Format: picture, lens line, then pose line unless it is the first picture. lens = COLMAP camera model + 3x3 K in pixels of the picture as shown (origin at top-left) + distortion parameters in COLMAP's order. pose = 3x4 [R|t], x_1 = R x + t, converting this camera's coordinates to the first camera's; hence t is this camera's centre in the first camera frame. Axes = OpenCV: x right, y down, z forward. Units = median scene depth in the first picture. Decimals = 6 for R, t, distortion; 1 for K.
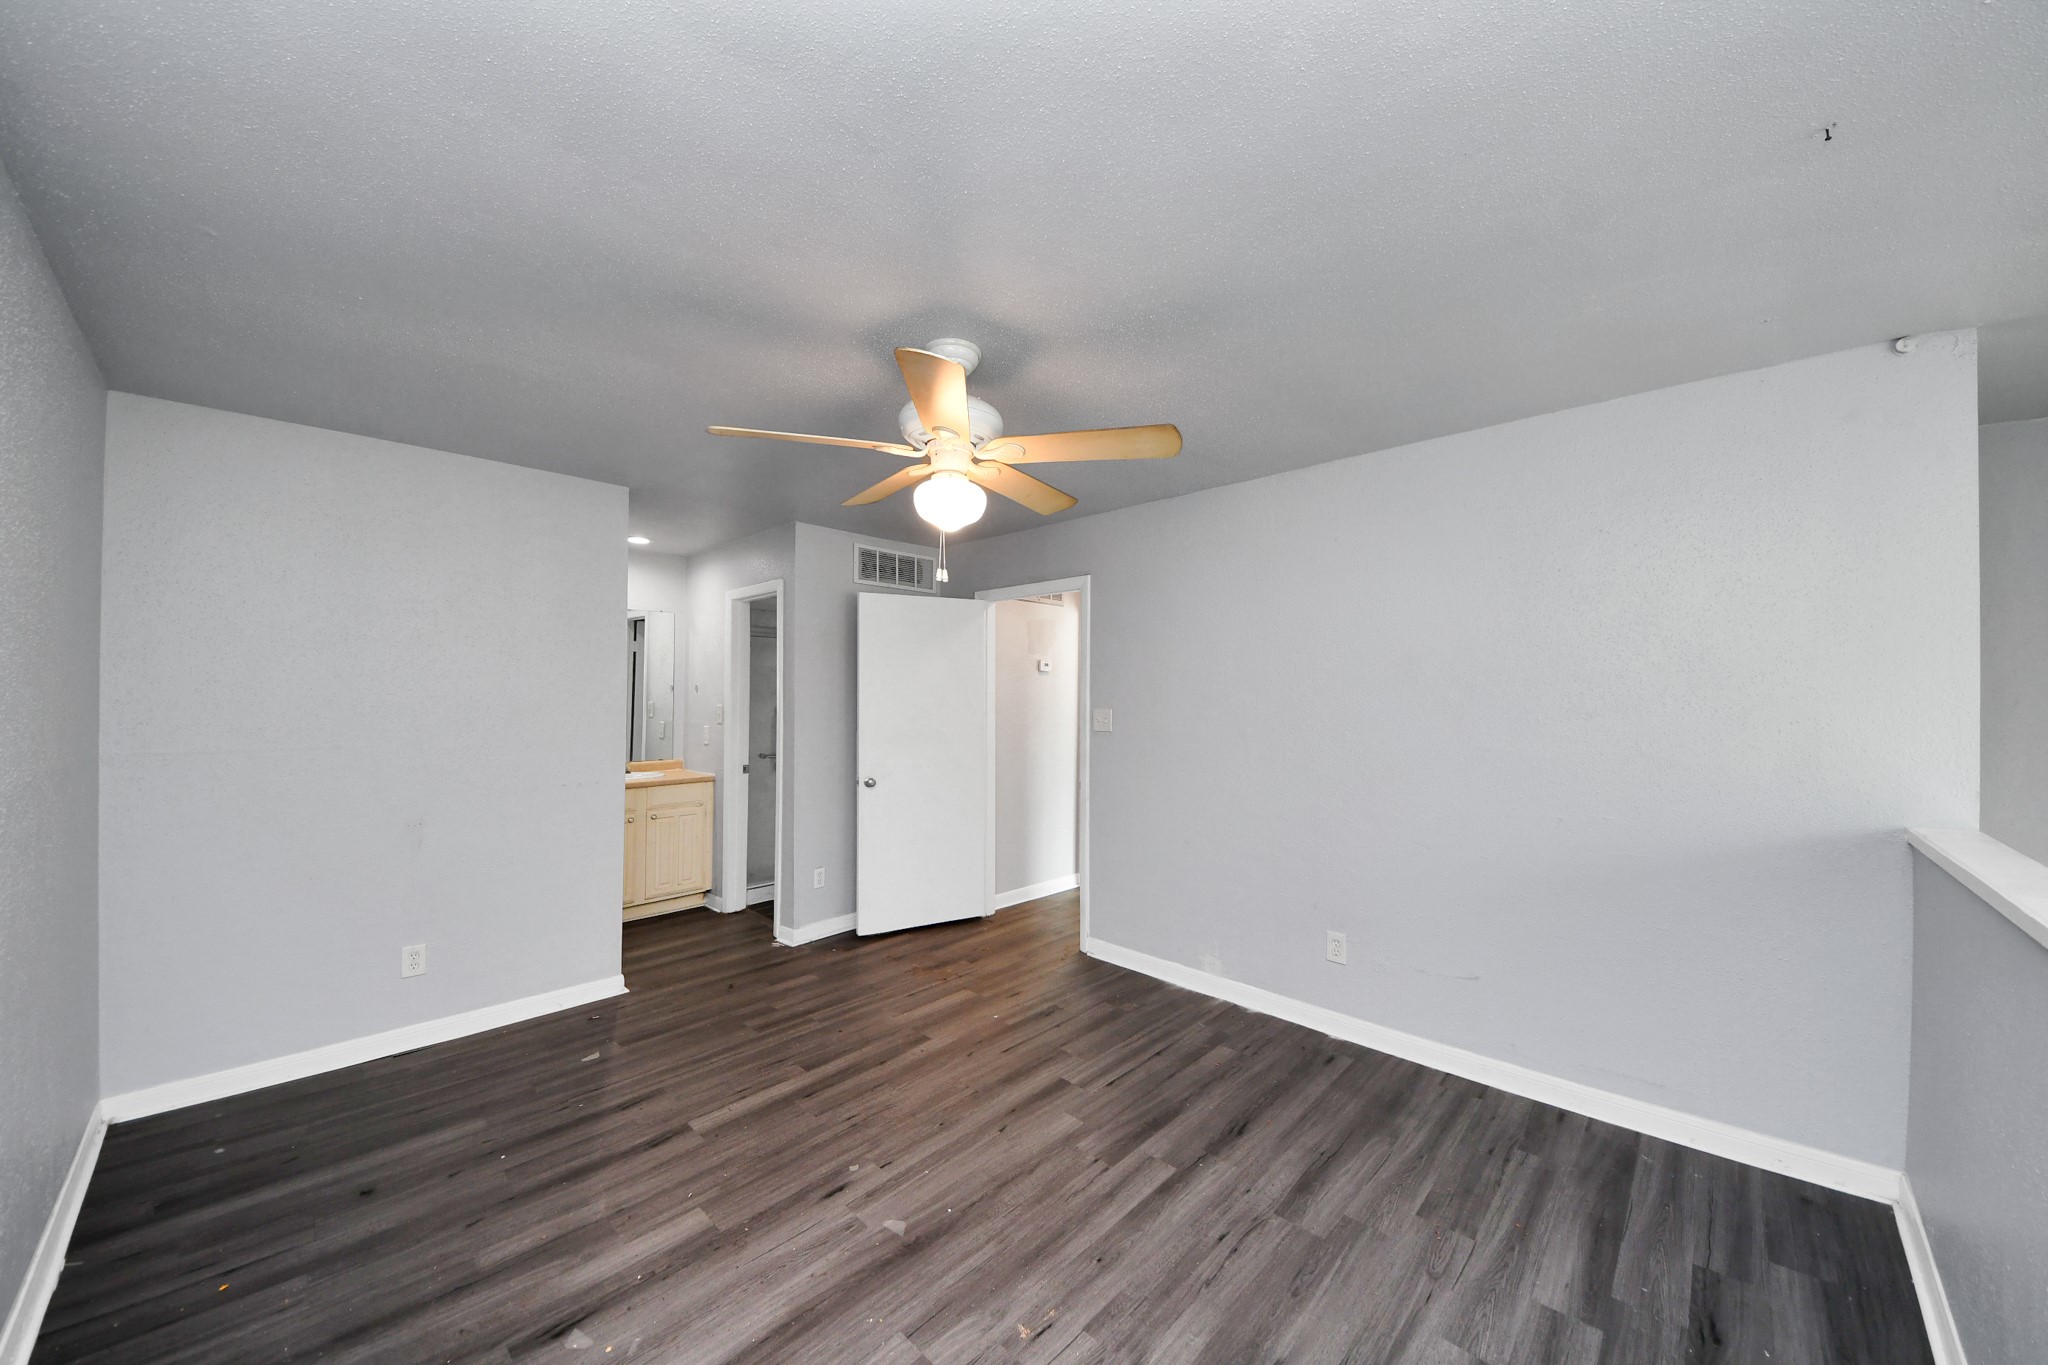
lens RADIAL K [[715.1, 0, 999.5], [0, 715.1, 683.8], [0, 0, 1]] dist [0.058933, -0.032181]
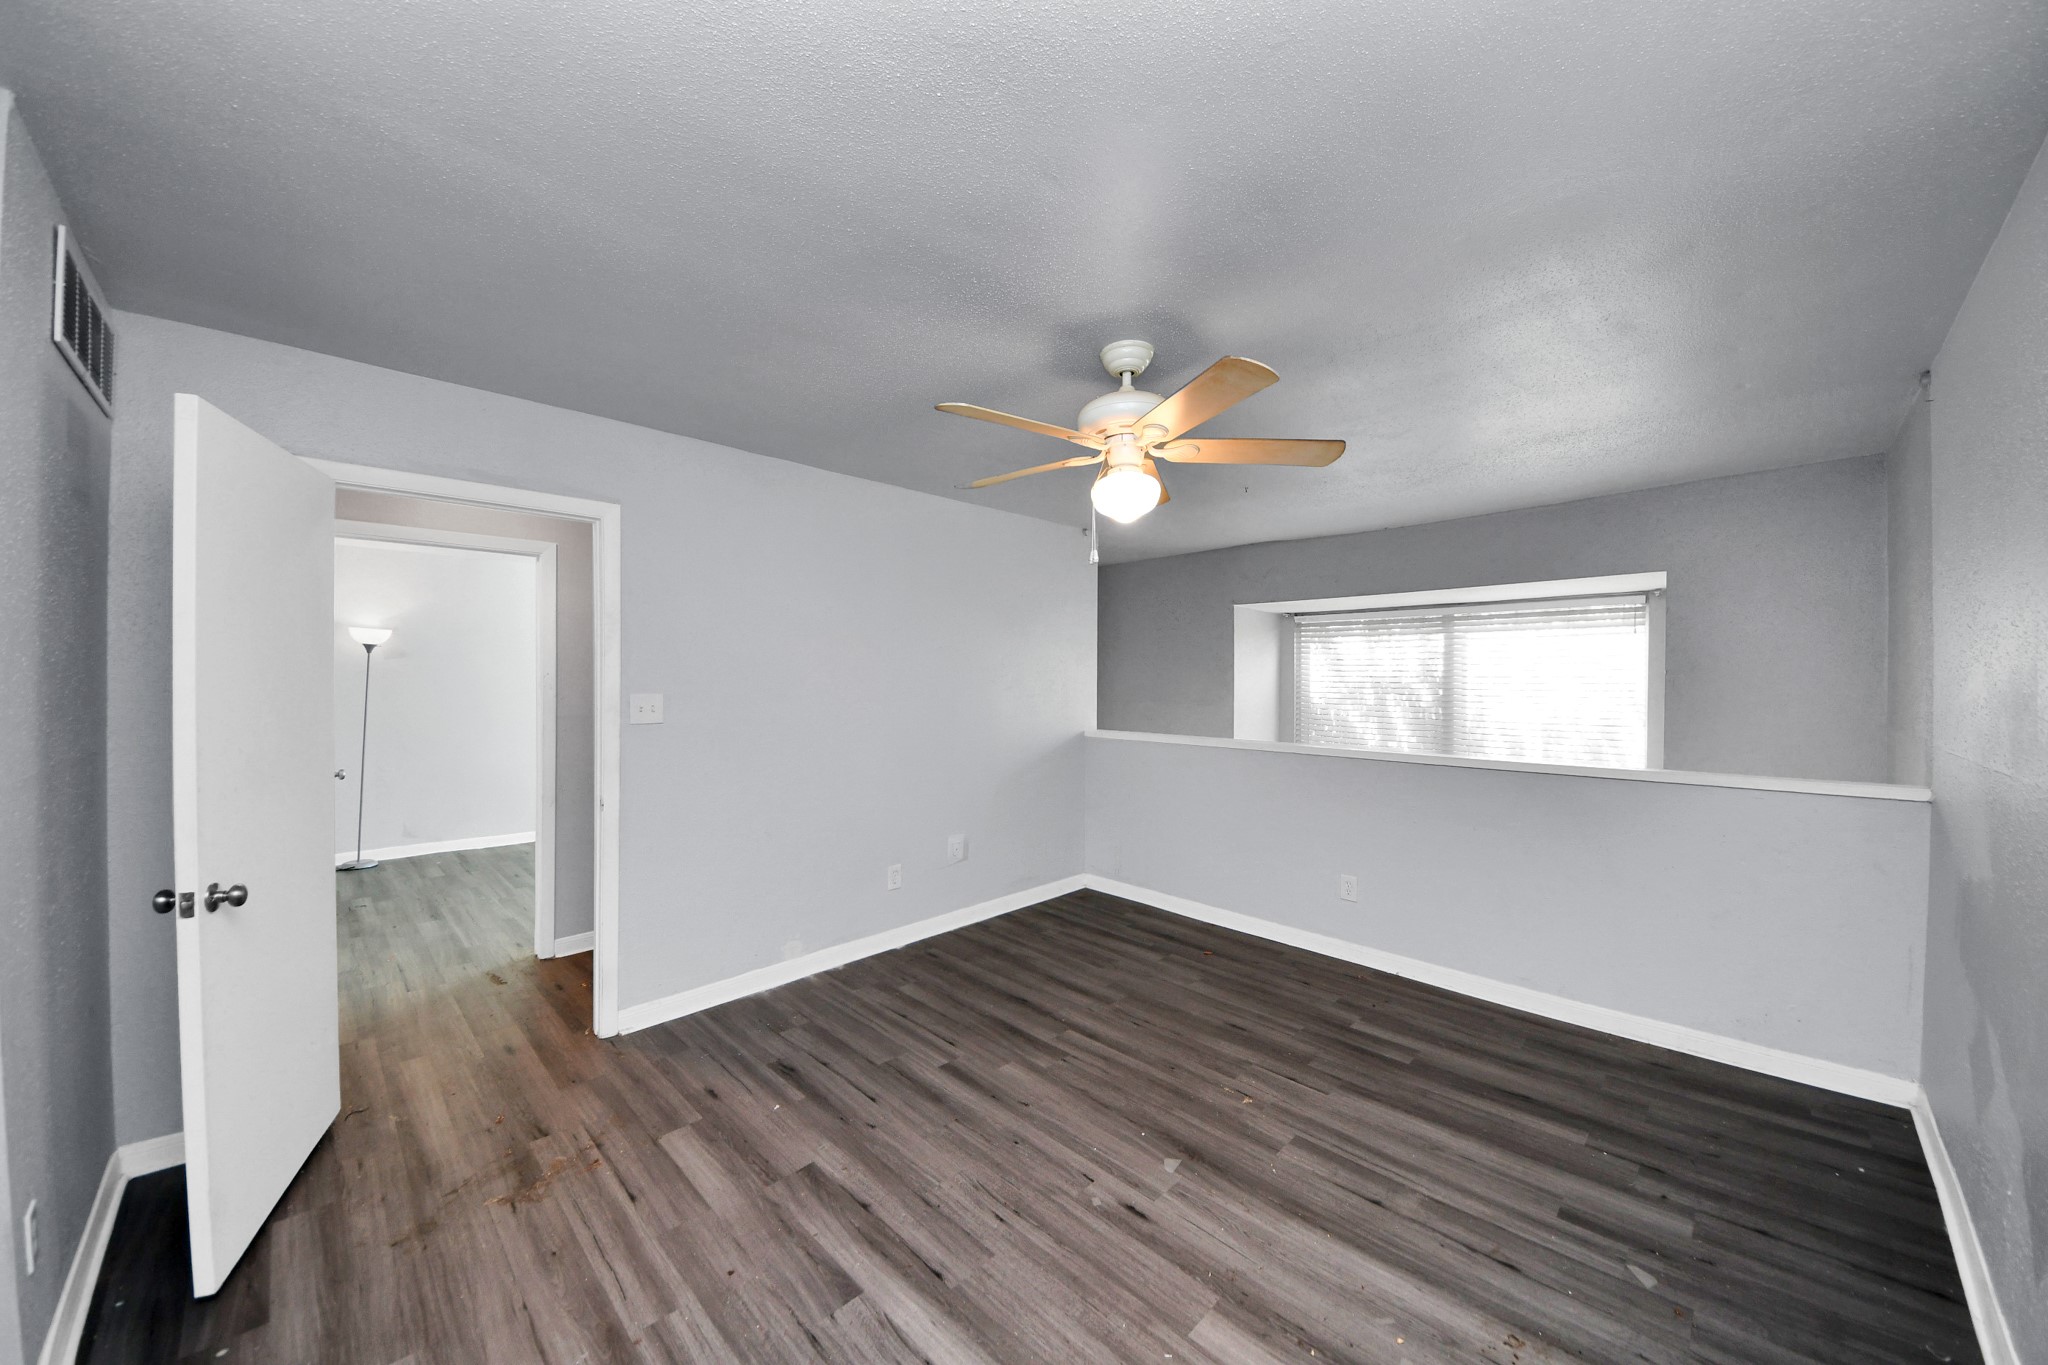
lens RADIAL K [[725.5, 0, 1021.1], [0, 725.5, 683.1], [0, 0, 1]] dist [0.026755, -0.017383]
pose [[0.014160, -0.008260, 0.999866, -1.035680], [-0.019902, 0.999765, 0.008541, 0.021708], [-0.999702, -0.020020, 0.013992, 1.036732]]
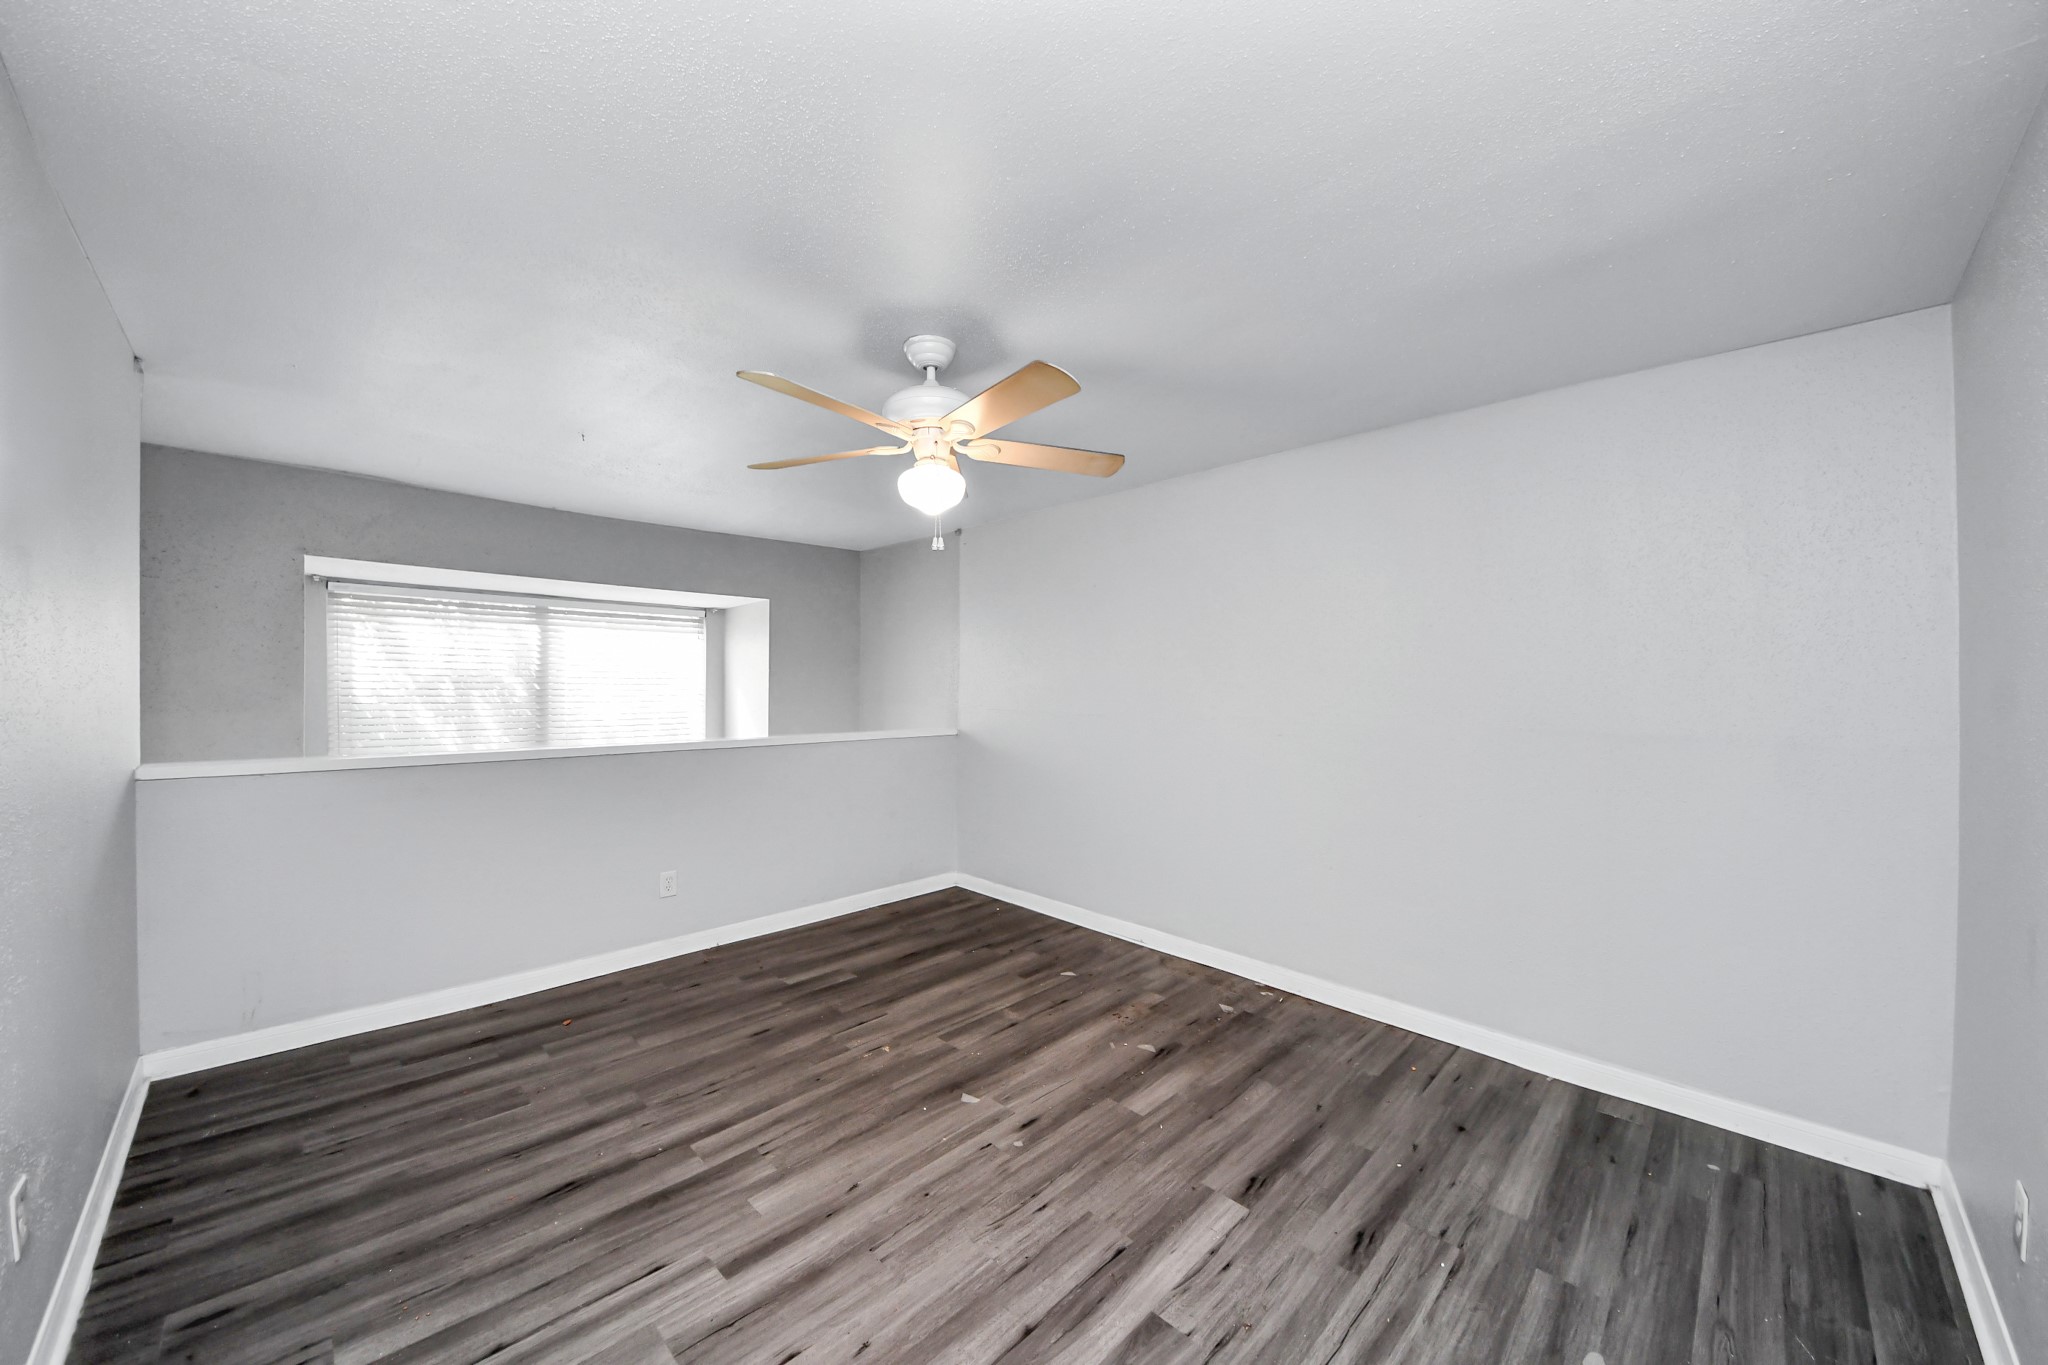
lens RADIAL K [[729.8, 0, 991.1], [0, 729.8, 682.8], [0, 0, 1]] dist [0.060631, -0.033833]
pose [[-0.999387, -0.009928, 0.033583, -0.181137], [-0.010443, 0.999830, -0.015190, 0.051192], [-0.033427, -0.015532, -0.999320, 1.914859]]
